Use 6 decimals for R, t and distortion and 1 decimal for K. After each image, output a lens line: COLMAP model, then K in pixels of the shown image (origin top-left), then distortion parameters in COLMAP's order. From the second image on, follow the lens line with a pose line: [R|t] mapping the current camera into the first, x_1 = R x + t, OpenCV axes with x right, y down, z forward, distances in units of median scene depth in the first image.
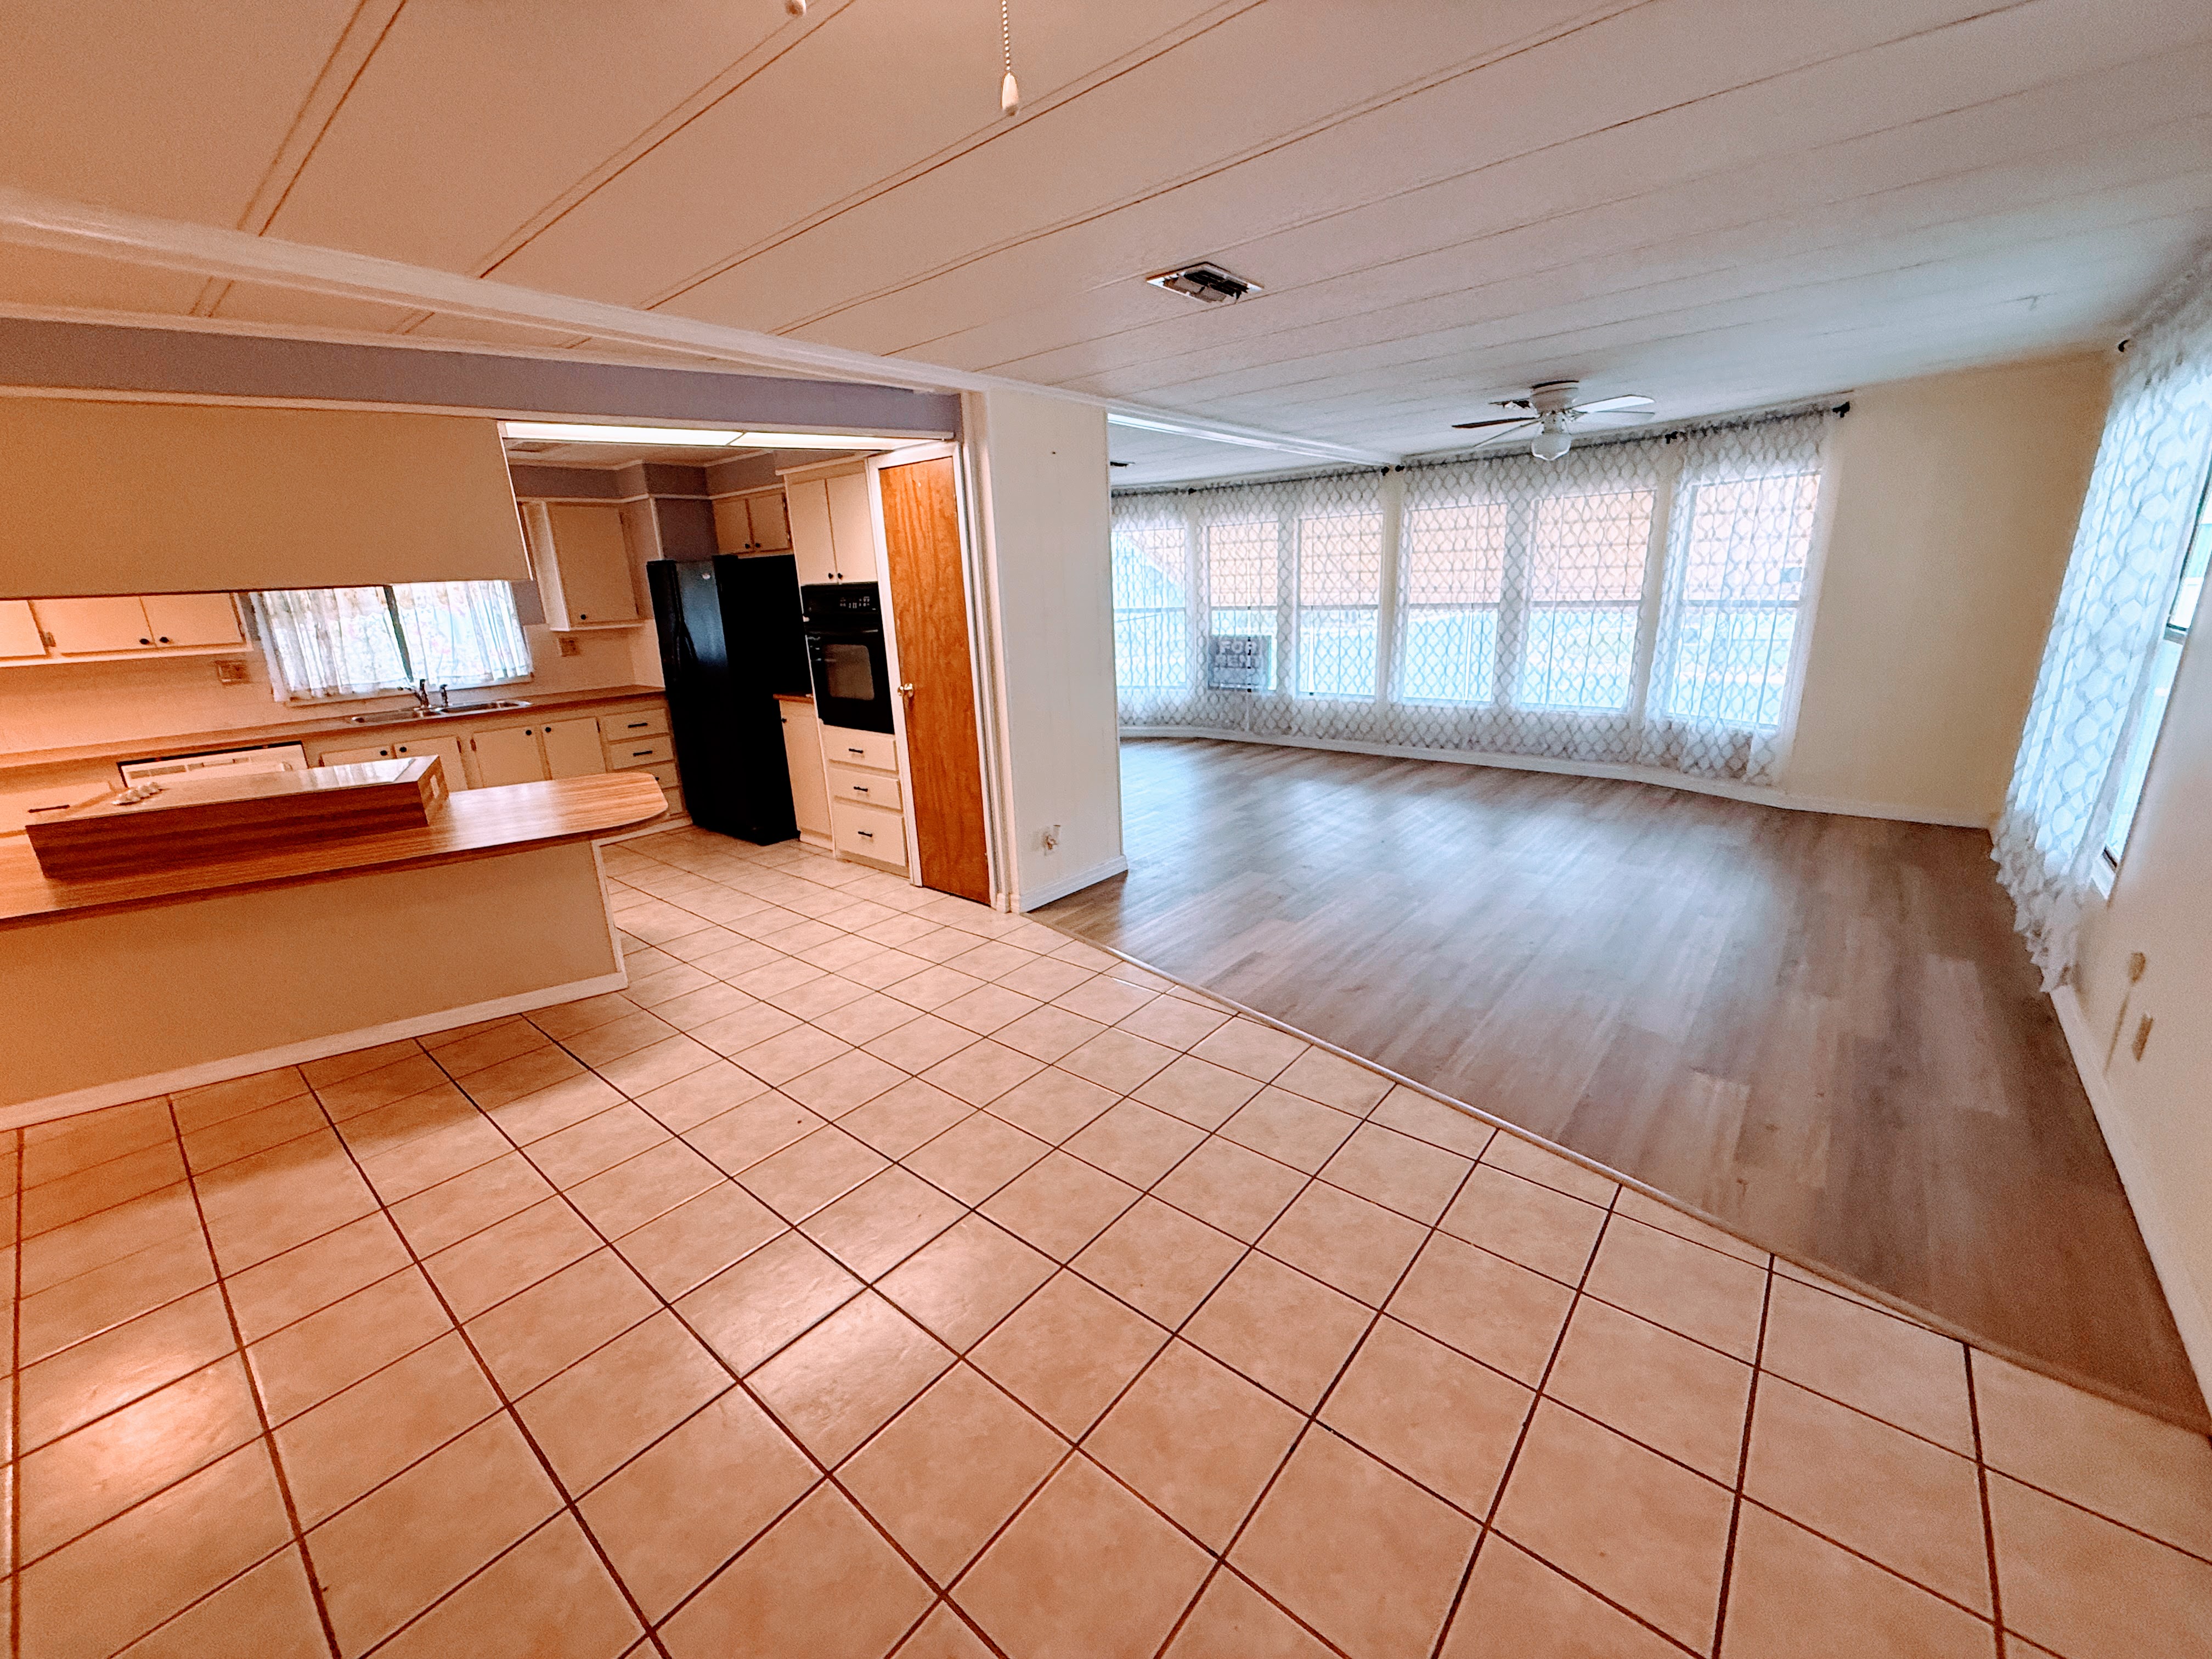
lens RADIAL K [[881.6, 0, 1108.3], [0, 881.6, 826.6], [0, 0, 1]] dist [-0.000579, 0.000062]
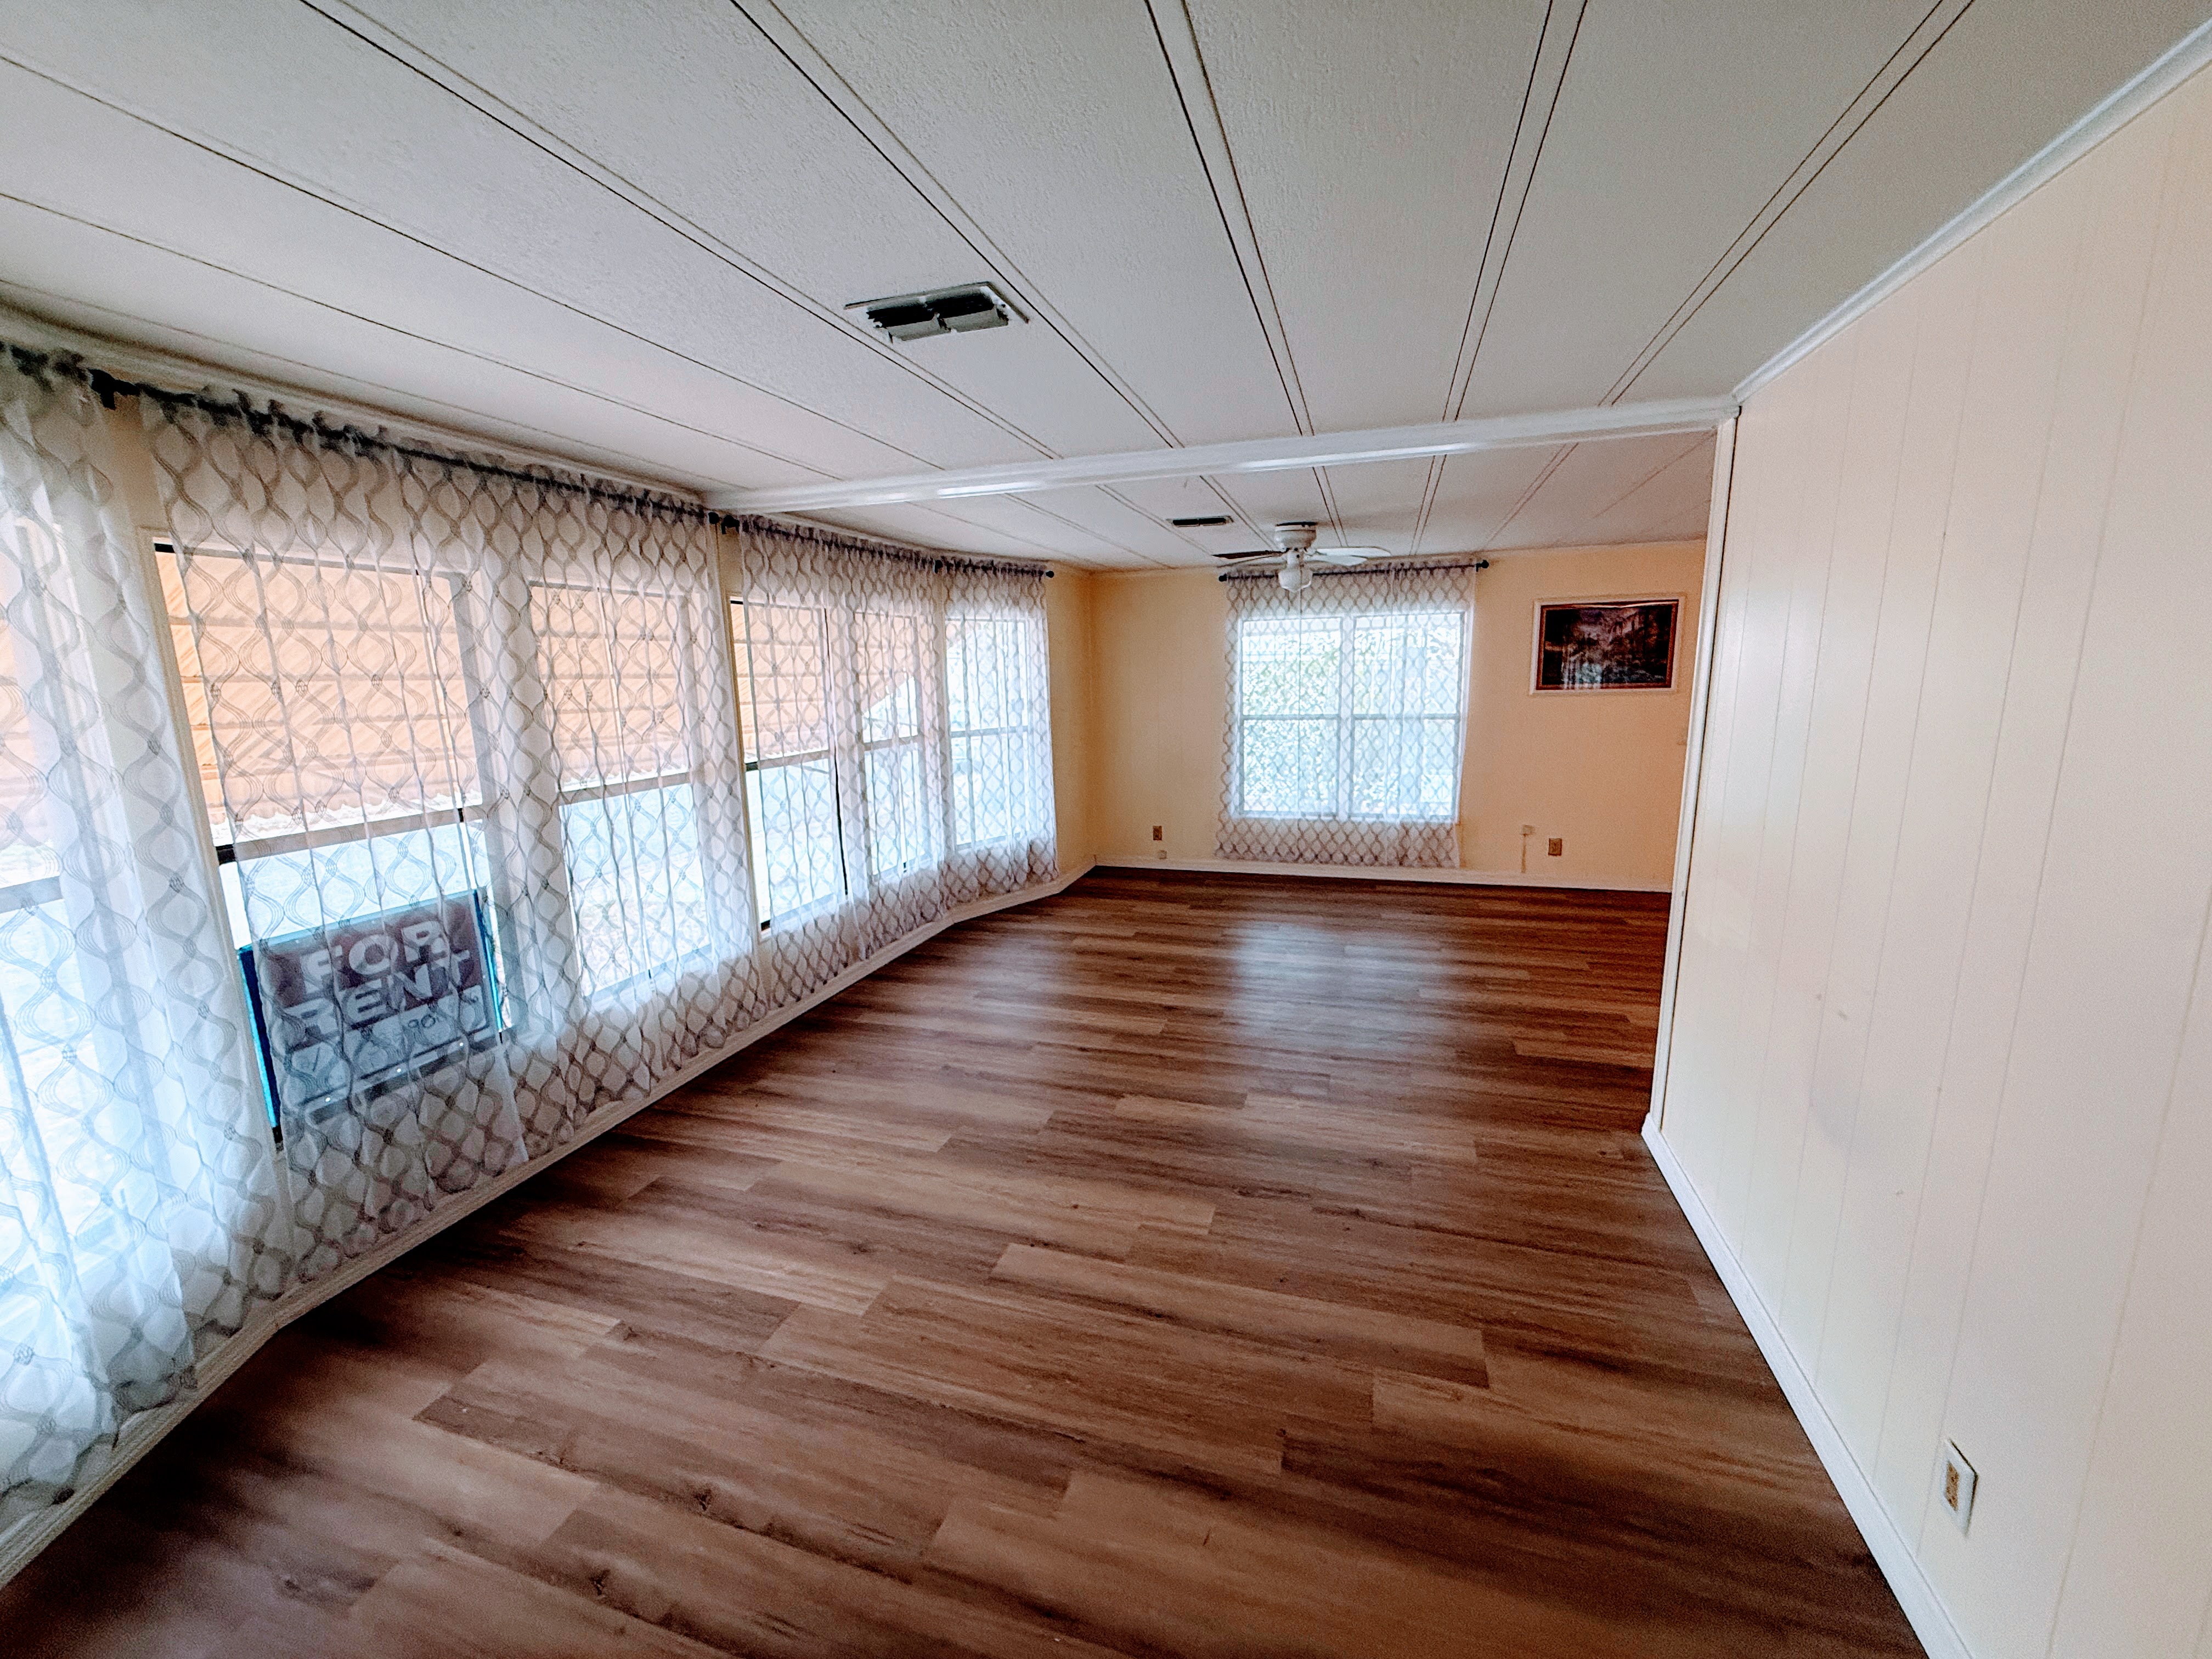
lens RADIAL K [[881.6, 0, 1108.3], [0, 881.6, 826.6], [0, 0, 1]] dist [-0.000579, 0.000062]
pose [[-0.378262, -0.114781, 0.918555, -0.331396], [0.289149, 0.927984, 0.235031, -0.356374], [-0.879381, 0.354502, -0.317832, 1.255715]]
